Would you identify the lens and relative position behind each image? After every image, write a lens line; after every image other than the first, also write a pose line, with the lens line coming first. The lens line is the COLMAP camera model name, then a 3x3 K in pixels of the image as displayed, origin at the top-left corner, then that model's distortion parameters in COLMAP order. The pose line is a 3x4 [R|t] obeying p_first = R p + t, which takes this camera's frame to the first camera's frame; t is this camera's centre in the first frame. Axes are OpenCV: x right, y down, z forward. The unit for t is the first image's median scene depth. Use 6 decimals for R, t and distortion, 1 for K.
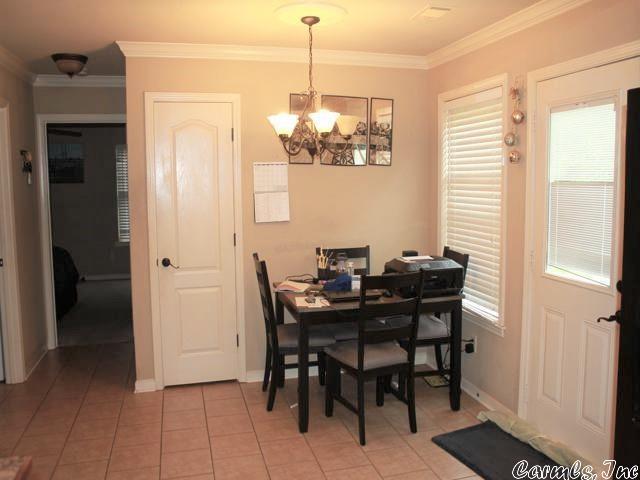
lens RADIAL K [[529.4, 0, 320.0], [0, 529.4, 240.0], [0, 0, 1]] dist [-0.000153, 0.000066]
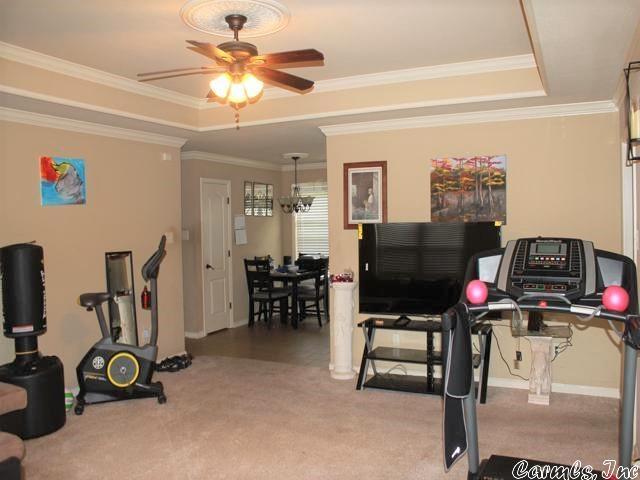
lens RADIAL K [[538.6, 0, 320.0], [0, 538.6, 240.0], [0, 0, 1]] dist [0.948195, 0.000521]
pose [[0.652262, -0.030219, 0.757391, -1.504991], [0.080017, 0.996367, -0.029157, 0.037466], [-0.753758, 0.079622, 0.652311, -0.605117]]
